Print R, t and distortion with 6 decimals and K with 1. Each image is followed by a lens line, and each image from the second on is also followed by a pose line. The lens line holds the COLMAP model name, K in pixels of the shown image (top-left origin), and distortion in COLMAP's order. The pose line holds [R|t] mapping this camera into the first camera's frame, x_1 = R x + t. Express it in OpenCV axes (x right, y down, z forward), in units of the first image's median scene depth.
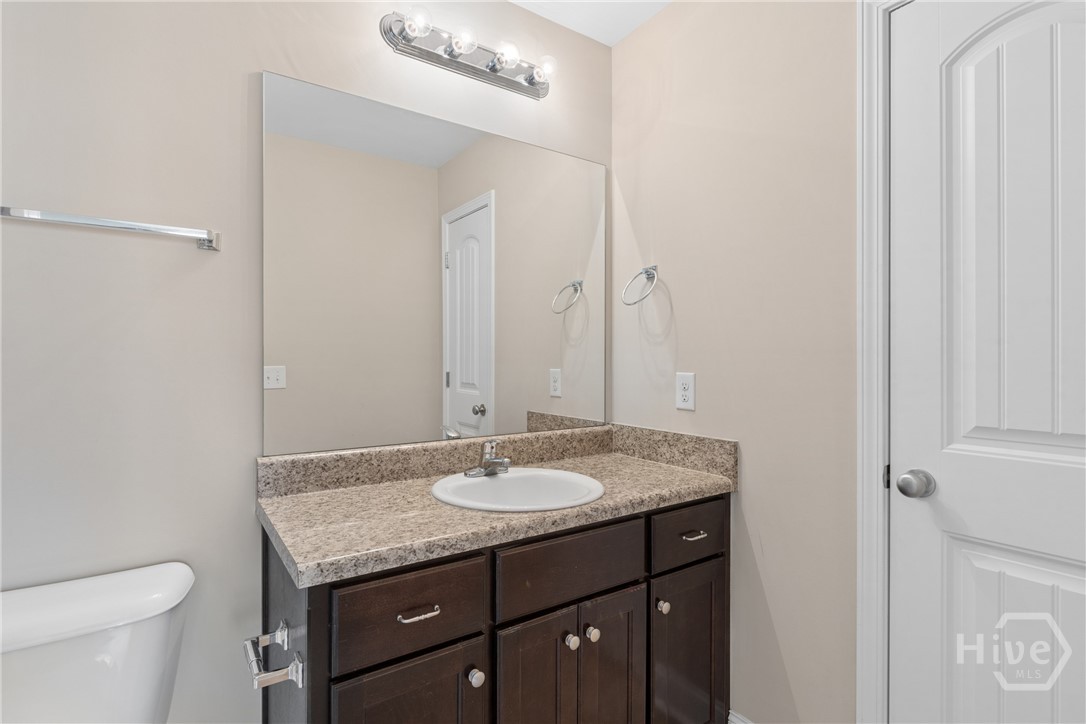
lens RADIAL K [[535.2, 0, 541.5], [0, 535.2, 356.4], [0, 0, 1]] dist [0.002791, -0.000662]
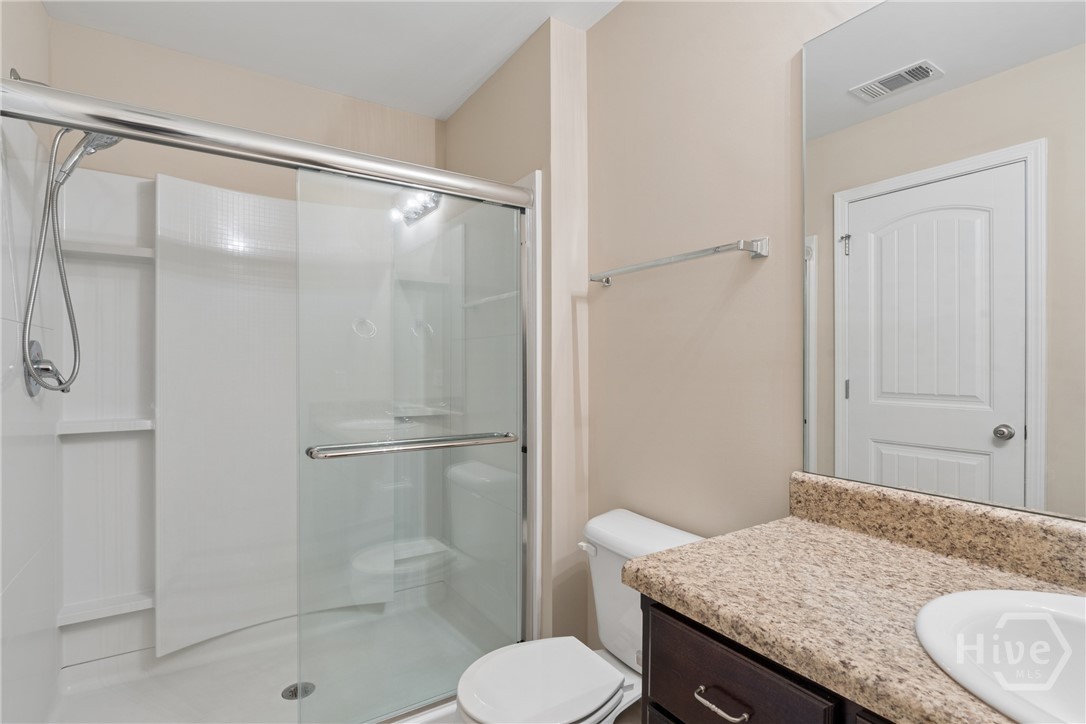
lens RADIAL K [[535.2, 0, 541.4], [0, 535.2, 363.6], [0, 0, 1]] dist [0.002791, -0.000662]
pose [[-0.023834, -0.001897, -0.999714, 0.394241], [0.002011, 0.999996, -0.001946, 0.004973], [0.999714, -0.002057, -0.023830, 0.575458]]
